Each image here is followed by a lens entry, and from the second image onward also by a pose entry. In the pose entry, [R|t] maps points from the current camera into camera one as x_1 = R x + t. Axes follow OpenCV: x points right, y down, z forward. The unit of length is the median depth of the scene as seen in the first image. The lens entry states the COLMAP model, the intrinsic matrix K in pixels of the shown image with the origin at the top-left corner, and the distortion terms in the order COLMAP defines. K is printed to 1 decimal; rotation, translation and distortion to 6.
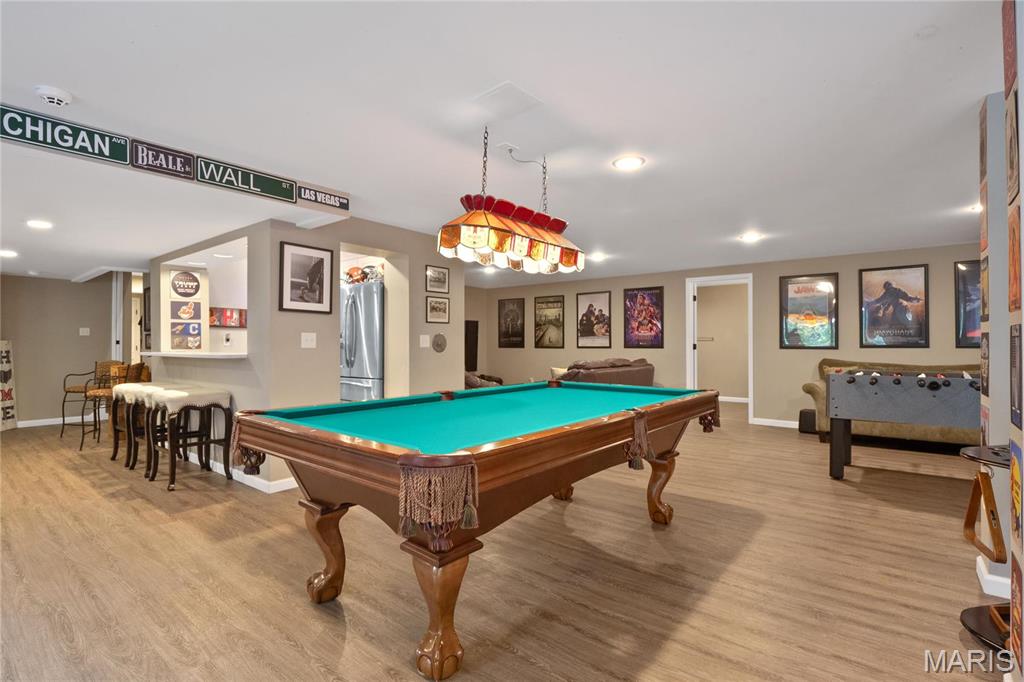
lens RADIAL K [[484.8, 0, 506.5], [0, 484.8, 341.2], [0, 0, 1]] dist [-0.008741, -0.001027]
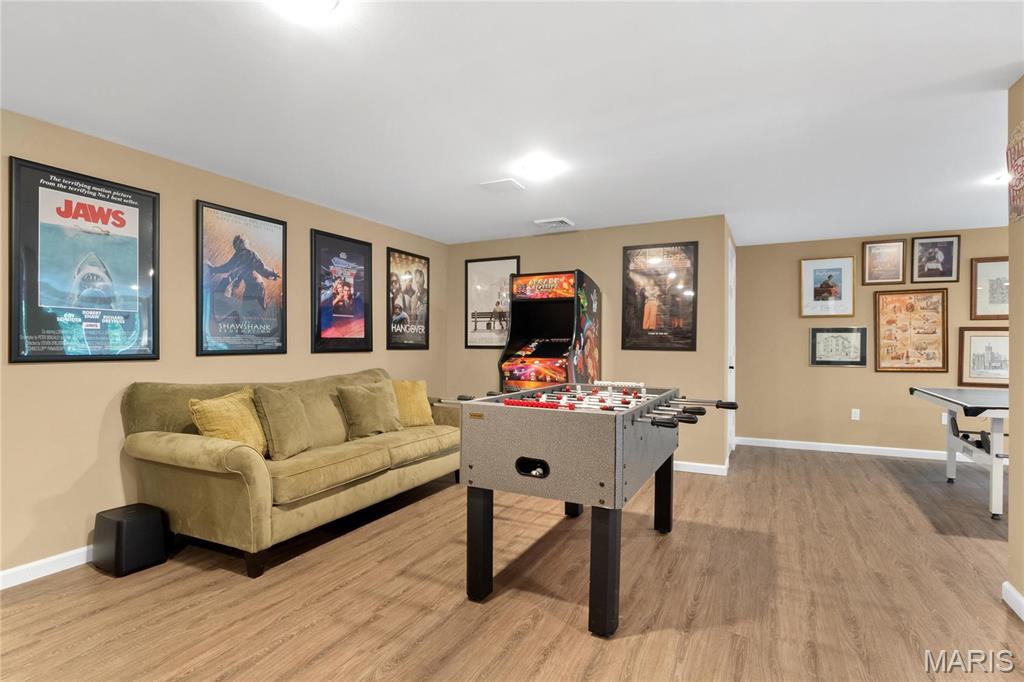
lens RADIAL K [[517.4, 0, 511.2], [0, 517.4, 347.3], [0, 0, 1]] dist [-0.002174, -0.004947]
pose [[-0.217158, -0.003921, 0.976128, 0.134630], [-0.002835, 0.999990, 0.003386, 0.001385], [-0.976132, -0.002032, -0.217167, 0.780012]]
